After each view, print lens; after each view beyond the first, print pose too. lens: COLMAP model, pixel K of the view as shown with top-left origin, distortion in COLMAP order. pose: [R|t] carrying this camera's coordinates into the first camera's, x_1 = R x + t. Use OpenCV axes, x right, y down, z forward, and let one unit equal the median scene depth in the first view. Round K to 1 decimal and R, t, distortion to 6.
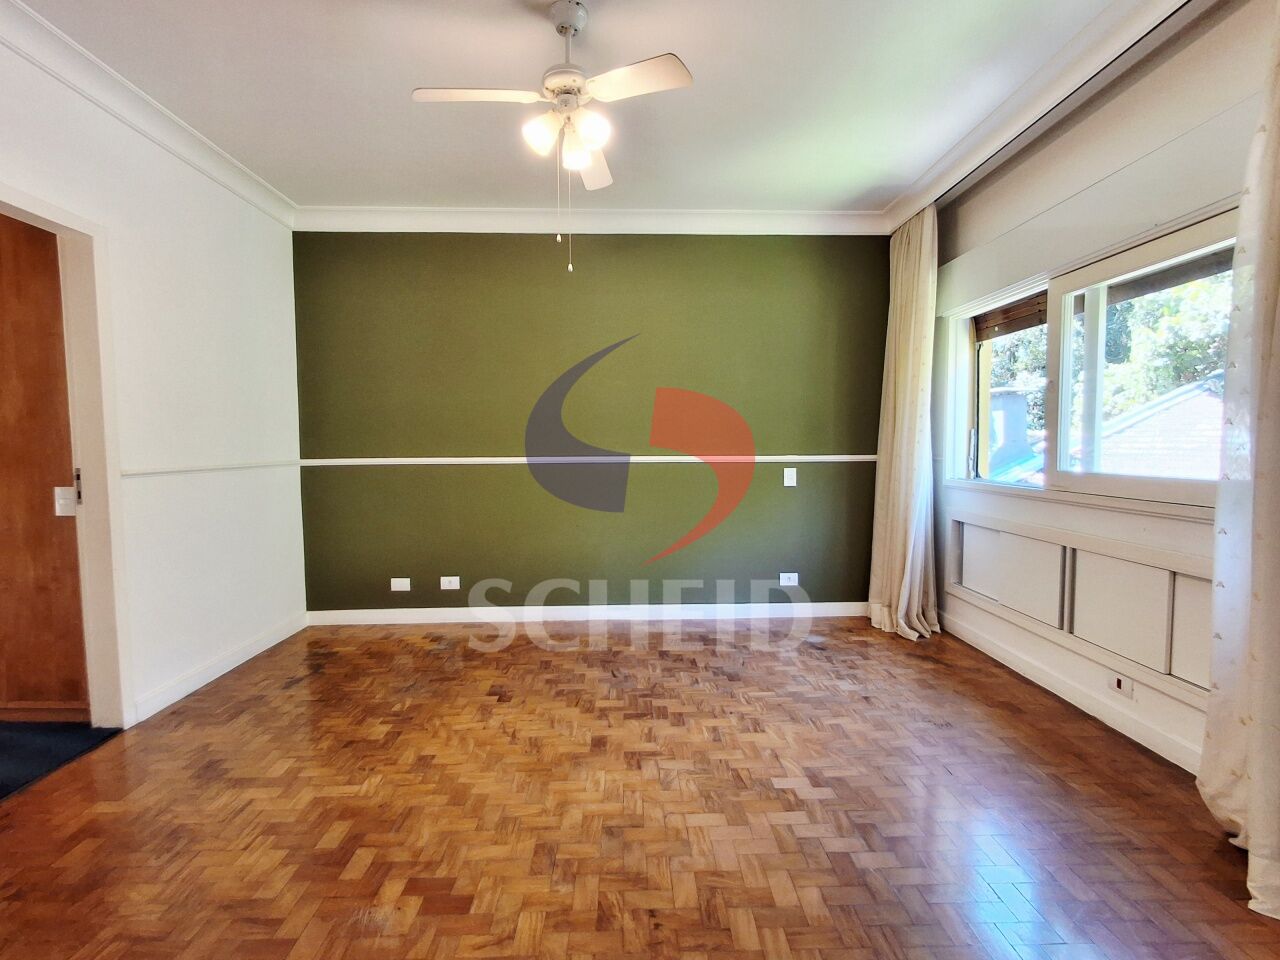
lens RADIAL K [[598.8, 0, 640.0], [0, 598.8, 480.0], [0, 0, 1]] dist [-0.000432, -0.000175]
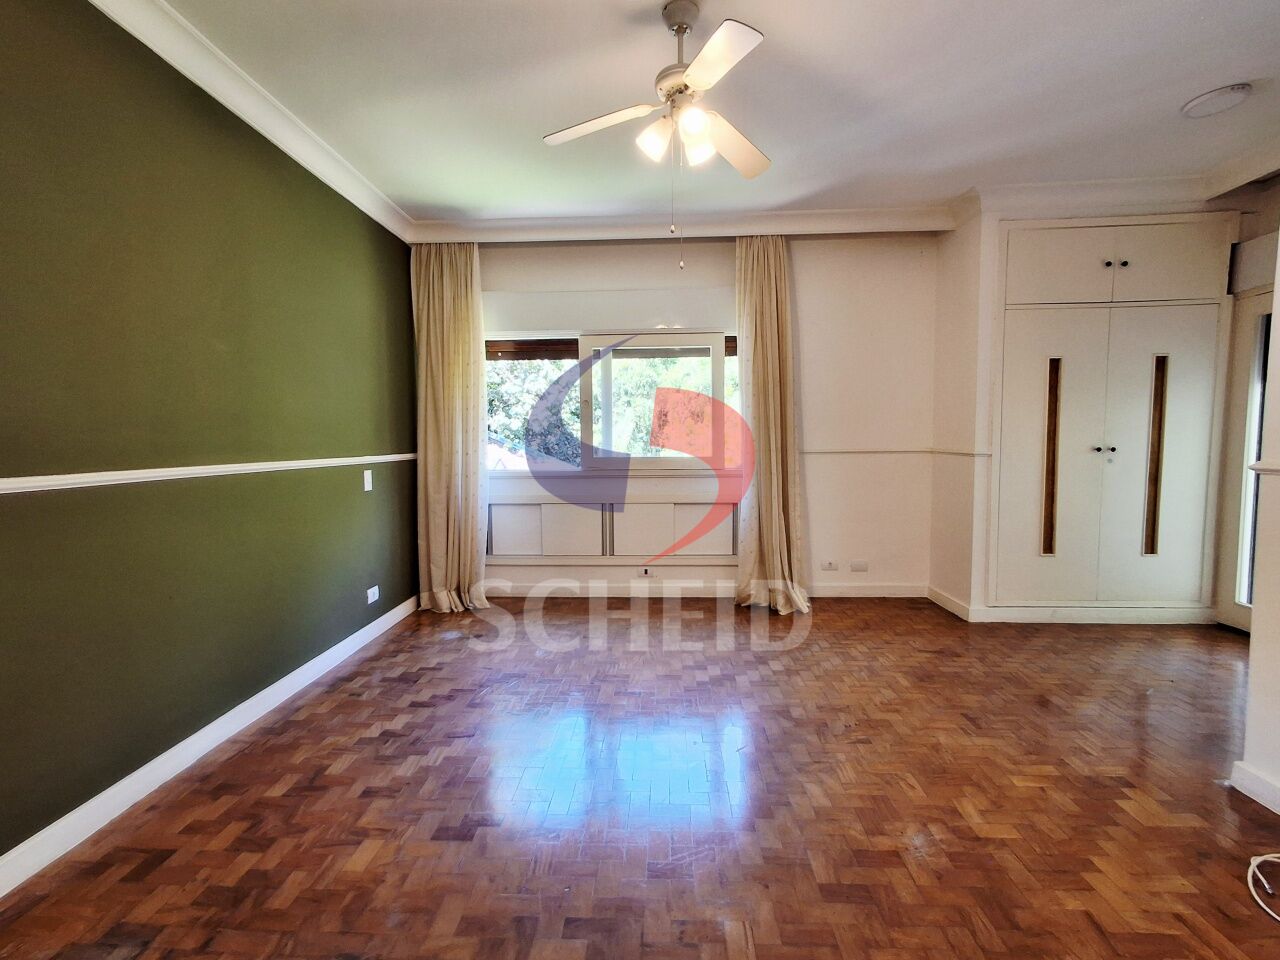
lens RADIAL K [[587.7, 0, 645.8], [0, 587.7, 481.4], [0, 0, 1]] dist [-0.001245, -0.000958]
pose [[0.056575, -0.065480, 0.996249, -0.865396], [0.073172, 0.995435, 0.061271, -0.038634], [-0.995713, 0.069431, 0.061109, 0.783541]]
